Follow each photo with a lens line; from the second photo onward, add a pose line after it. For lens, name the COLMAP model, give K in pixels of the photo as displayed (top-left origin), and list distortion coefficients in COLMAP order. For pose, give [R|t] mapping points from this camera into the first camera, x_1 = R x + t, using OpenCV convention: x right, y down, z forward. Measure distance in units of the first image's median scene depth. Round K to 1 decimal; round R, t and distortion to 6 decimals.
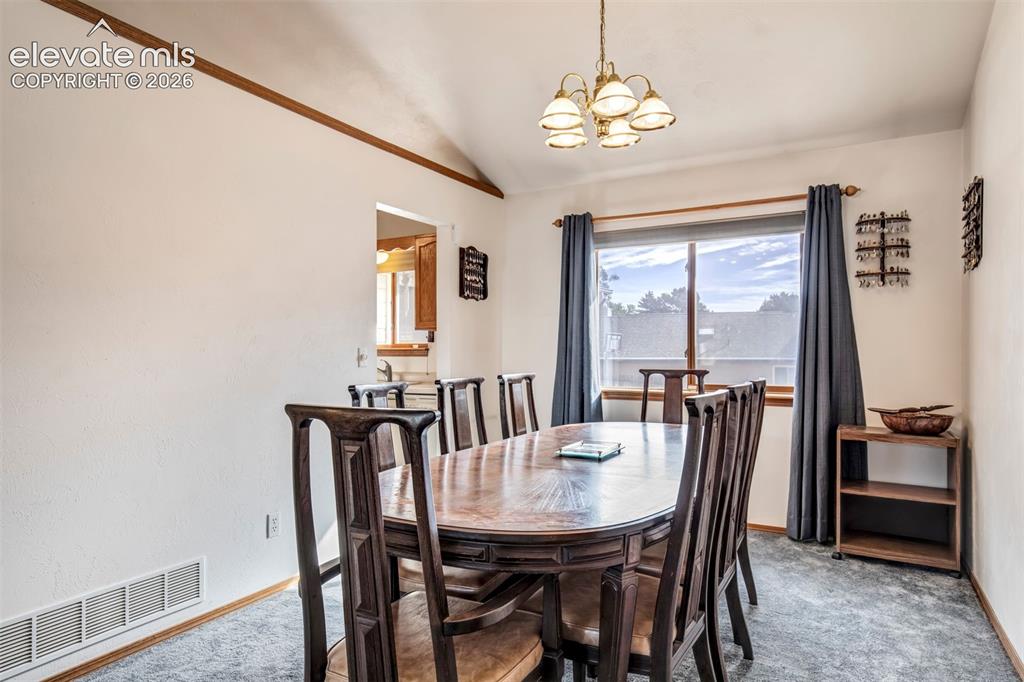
lens RADIAL K [[622.6, 0, 495.0], [0, 622.6, 349.0], [0, 0, 1]] dist [0.032895, 0.001194]
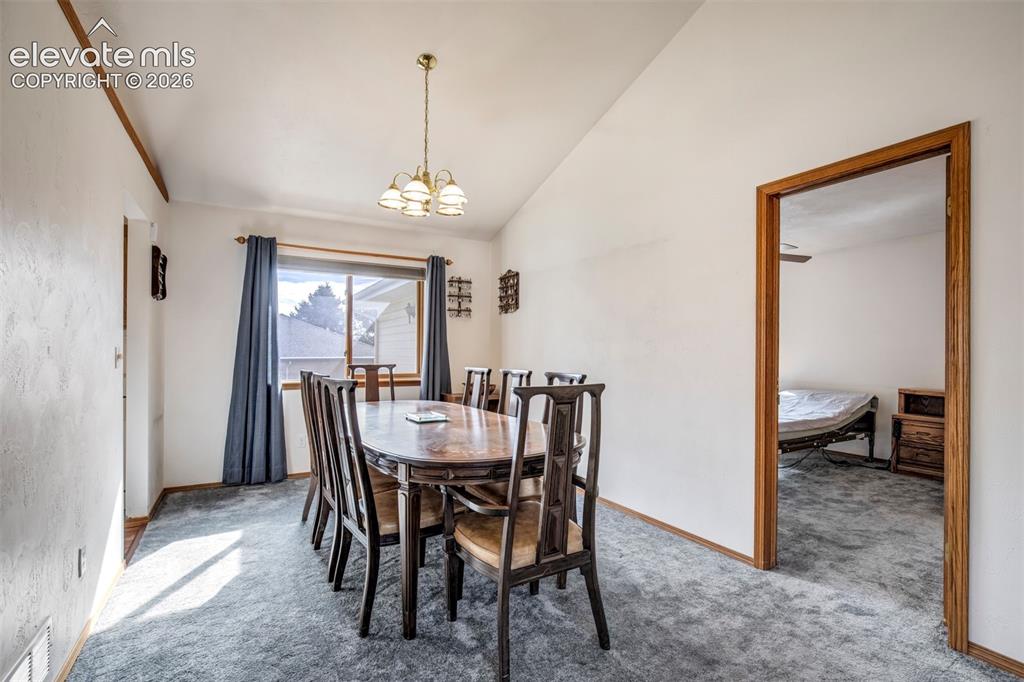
lens RADIAL K [[474.7, 0, 517.2], [0, 474.7, 349.5], [0, 0, 1]] dist [-0.017804, 0.006130]
pose [[0.518809, 0.008511, 0.854848, -0.474907], [-0.007896, 0.999955, -0.005163, 0.000429], [-0.854854, -0.004071, 0.518853, 0.141559]]
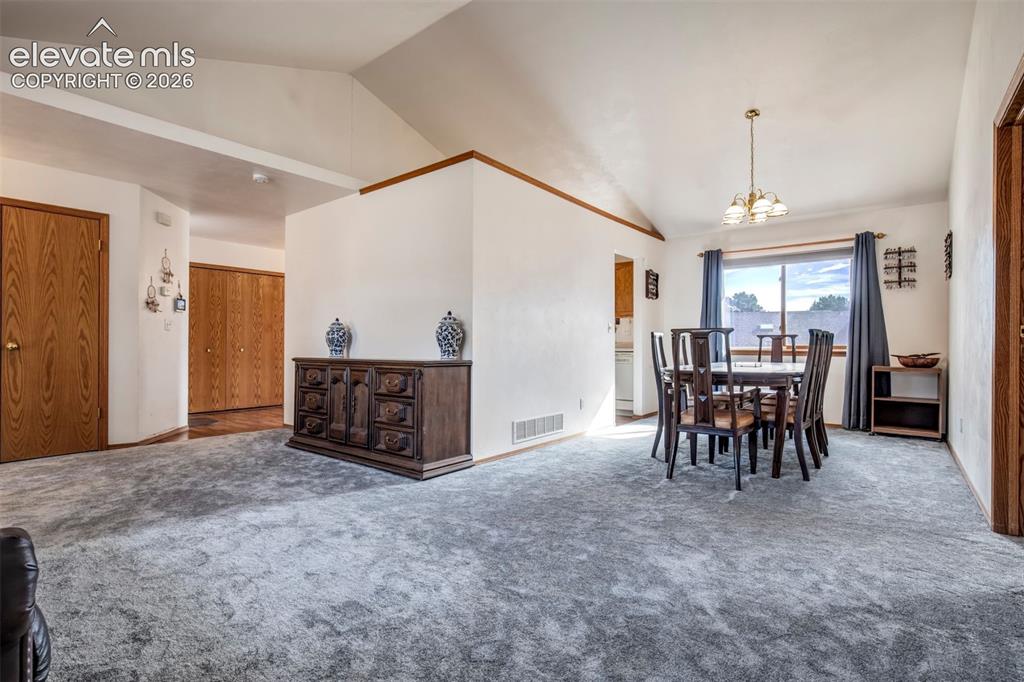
lens RADIAL K [[474.7, 0, 512.8], [0, 474.7, 341.8], [0, 0, 1]] dist [-0.017804, 0.006130]
pose [[0.986753, 0.000164, -0.162231, -0.257689], [-0.000049, 1.000000, 0.000711, 0.052252], [0.162231, -0.000694, 0.986753, -0.502918]]
